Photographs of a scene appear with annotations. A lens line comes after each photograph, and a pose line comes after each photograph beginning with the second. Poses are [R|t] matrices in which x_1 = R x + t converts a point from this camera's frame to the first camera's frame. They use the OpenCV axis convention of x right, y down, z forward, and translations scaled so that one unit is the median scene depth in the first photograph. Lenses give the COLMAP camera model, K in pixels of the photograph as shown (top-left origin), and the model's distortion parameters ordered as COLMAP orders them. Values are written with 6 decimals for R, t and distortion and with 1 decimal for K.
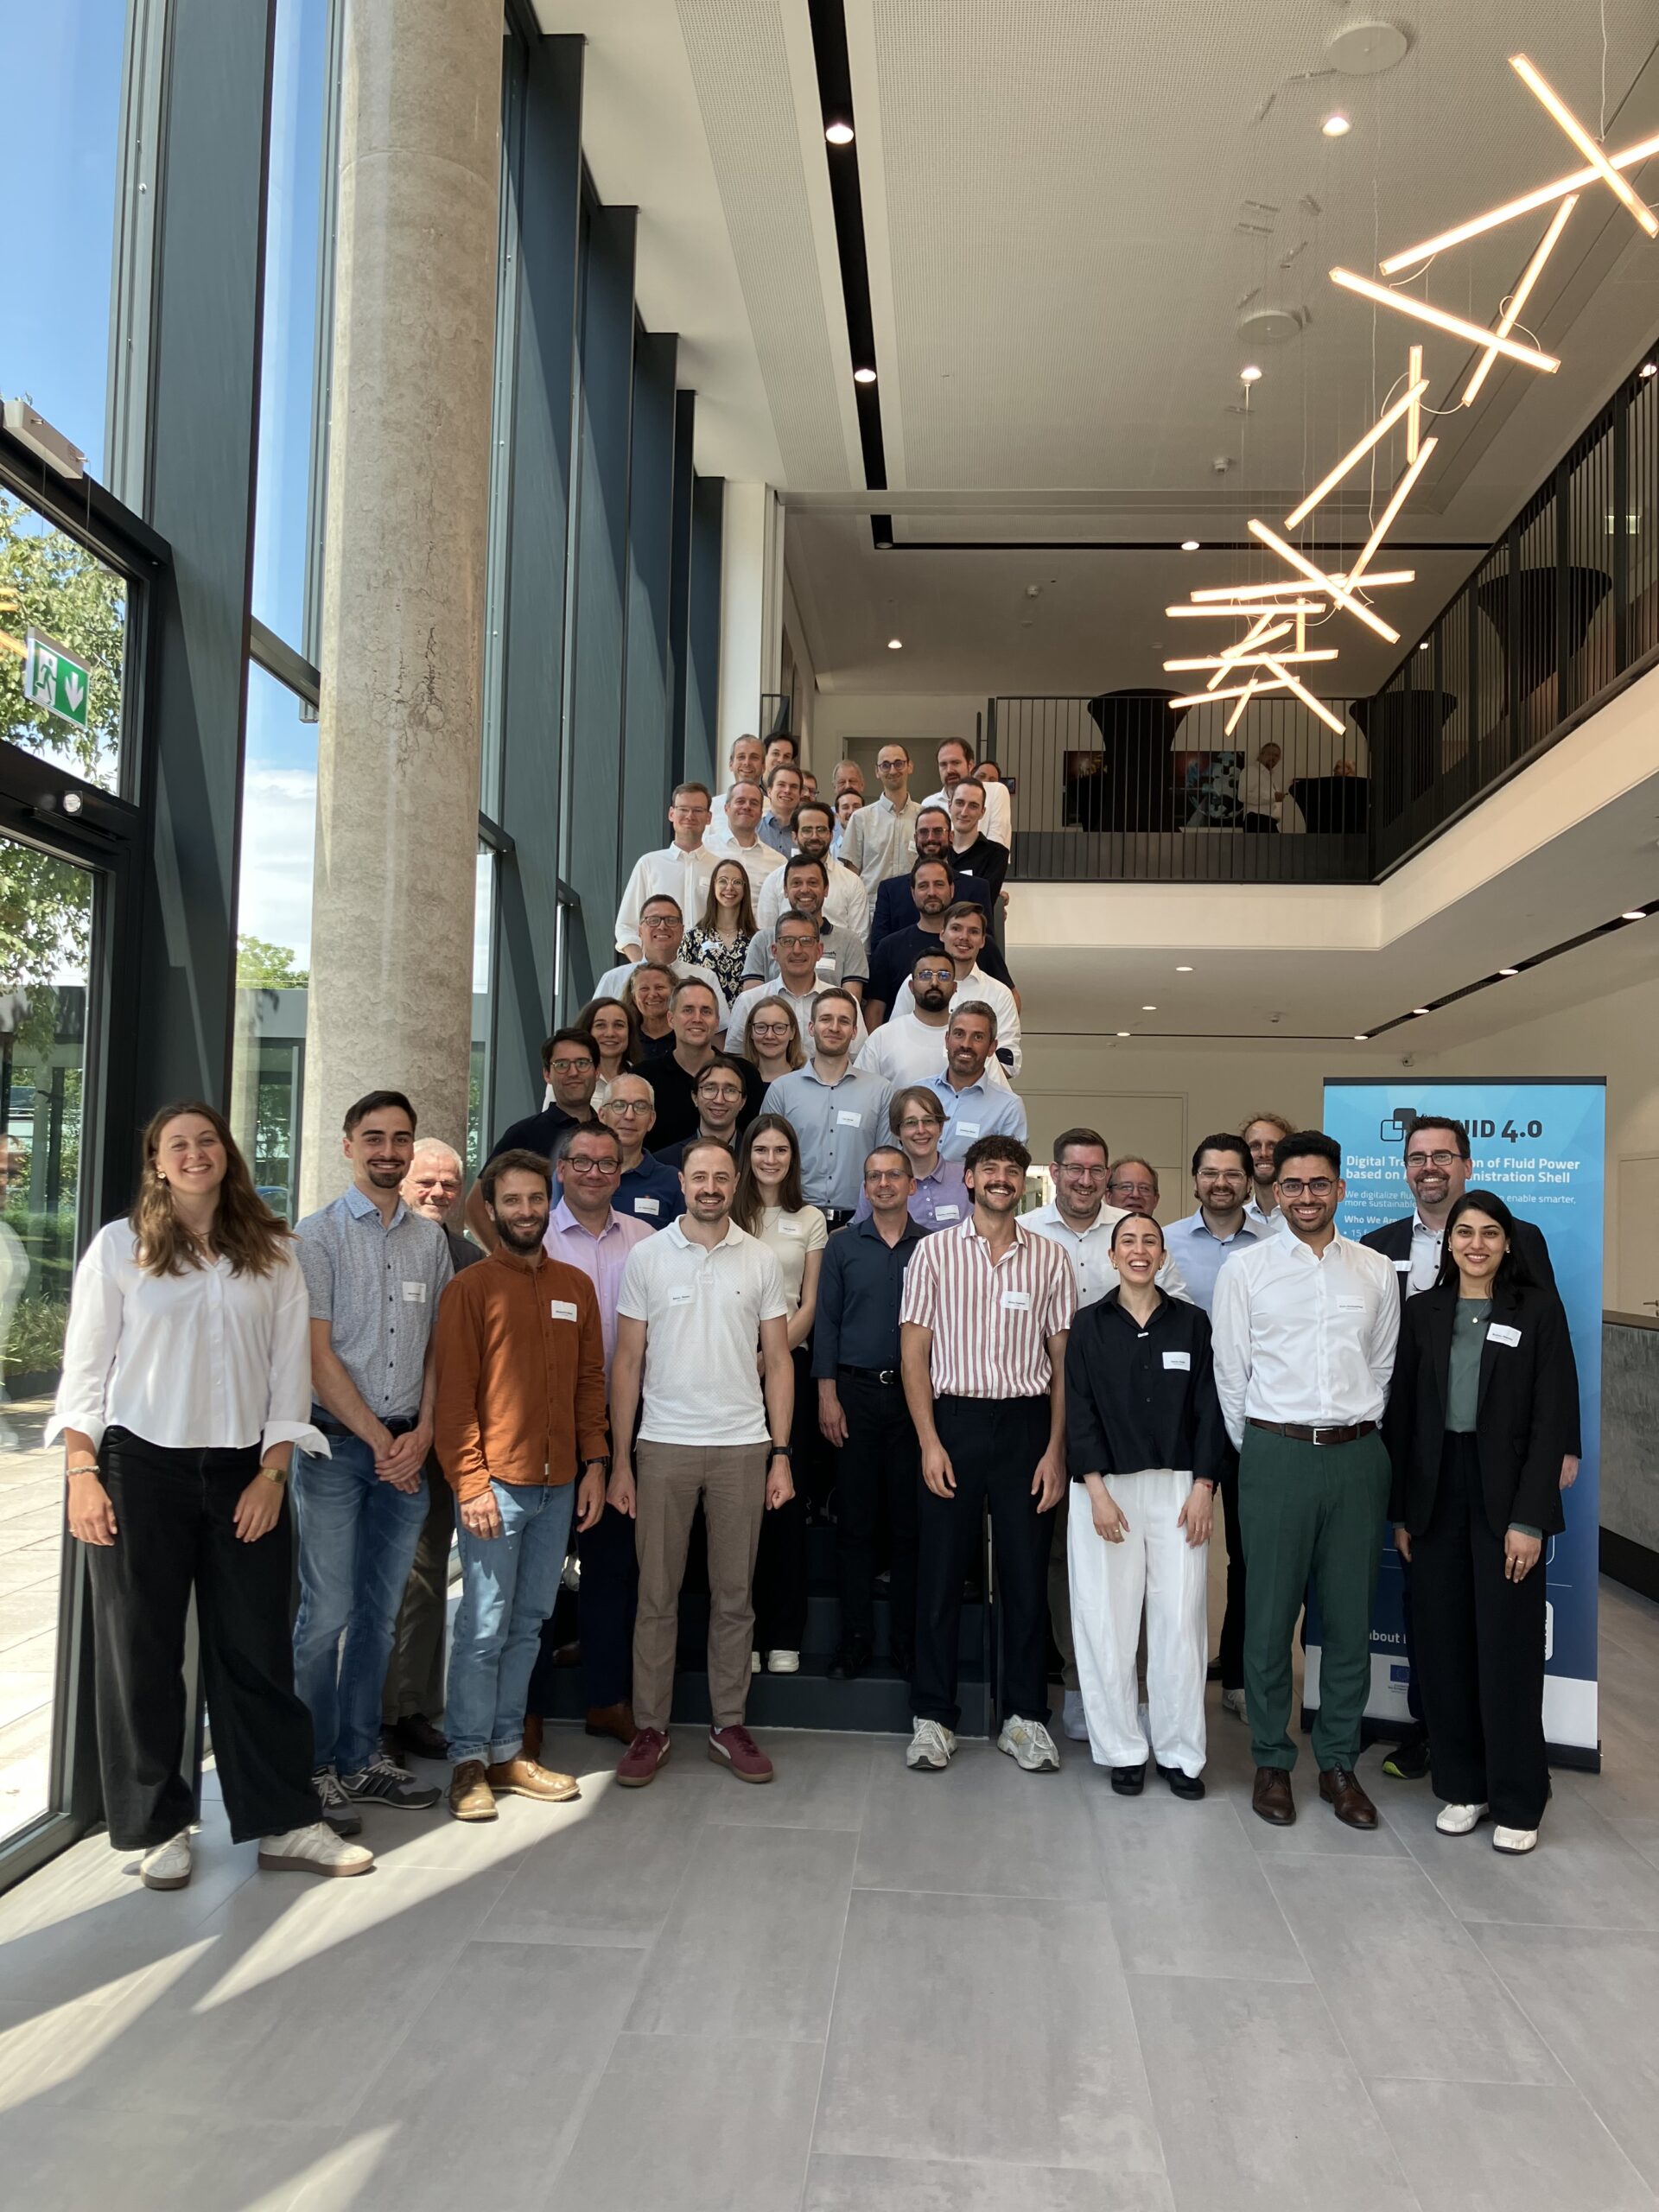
lens RADIAL K [[1824.0, 0, 829.5], [0, 1824.0, 1106.0], [0, 0, 1]] dist [0.004737, -0.010021]
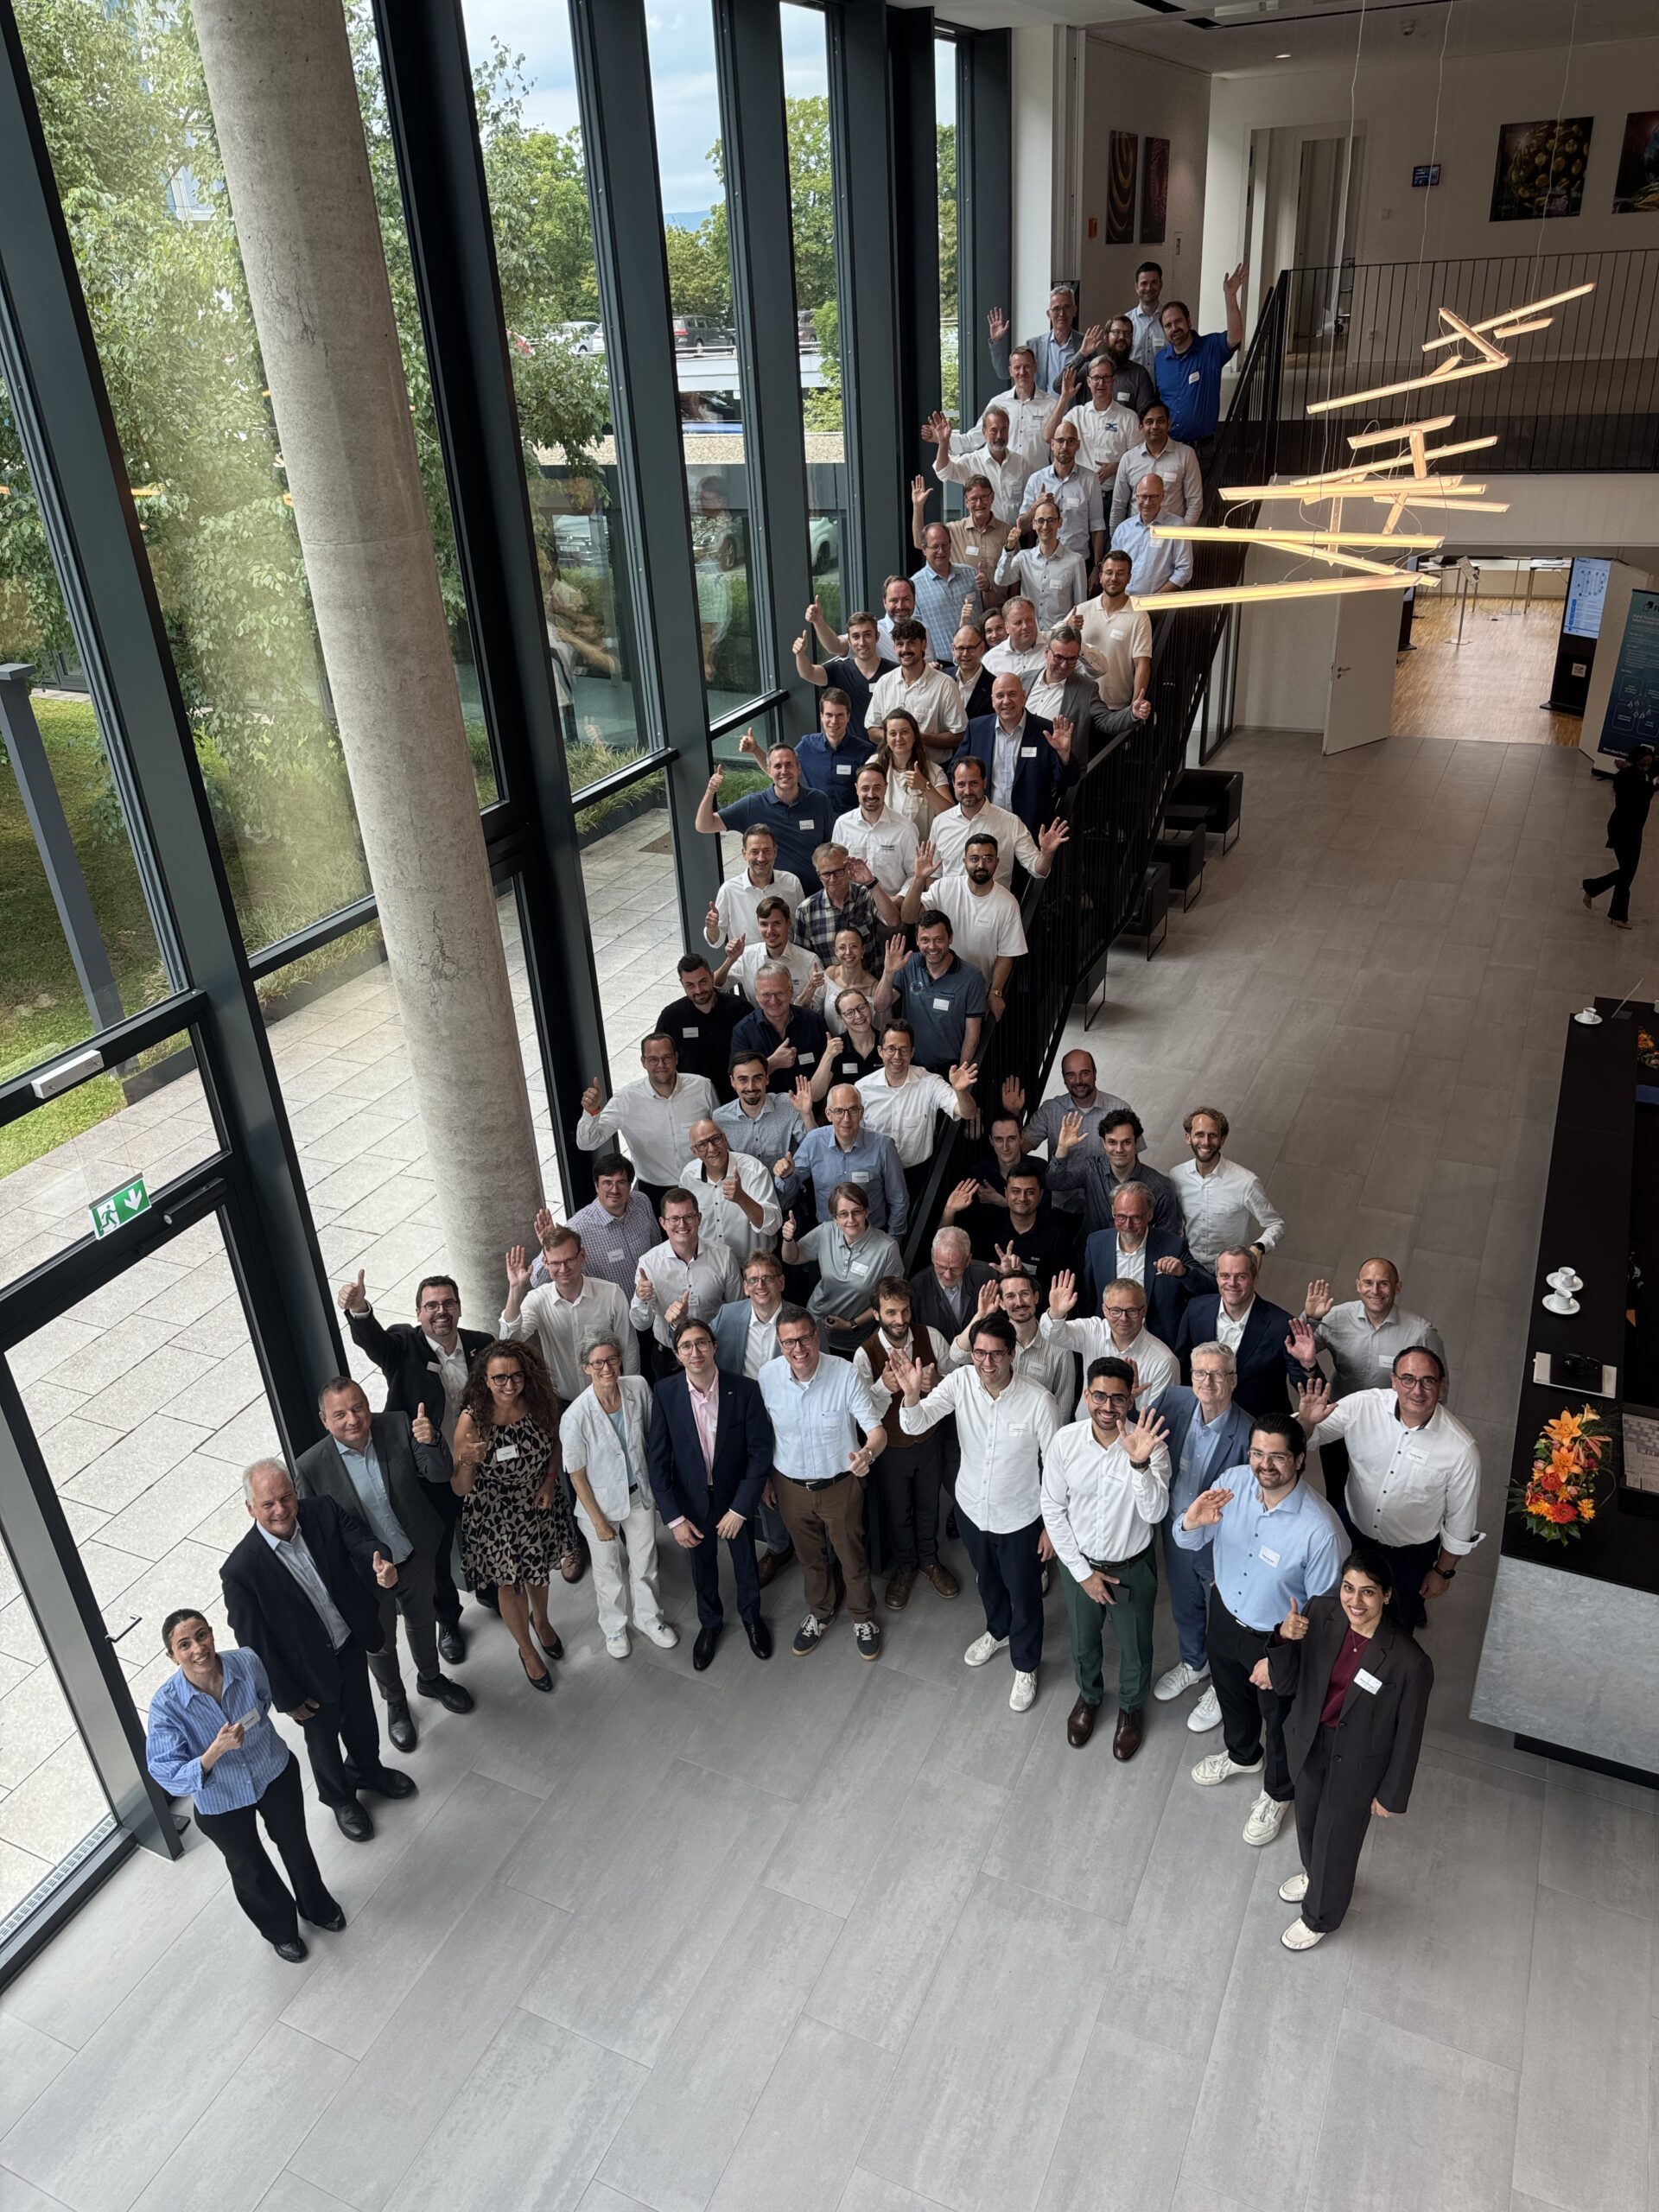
lens RADIAL K [[1558.5, 0, 829.5], [0, 1558.5, 1106.0], [0, 0, 1]] dist [-0.006189, -0.000358]
pose [[0.927533, 0.111016, -0.356872, 0.678364], [0.096955, 0.850702, 0.516630, -0.984660], [0.360946, -0.513792, 0.778291, 0.169075]]
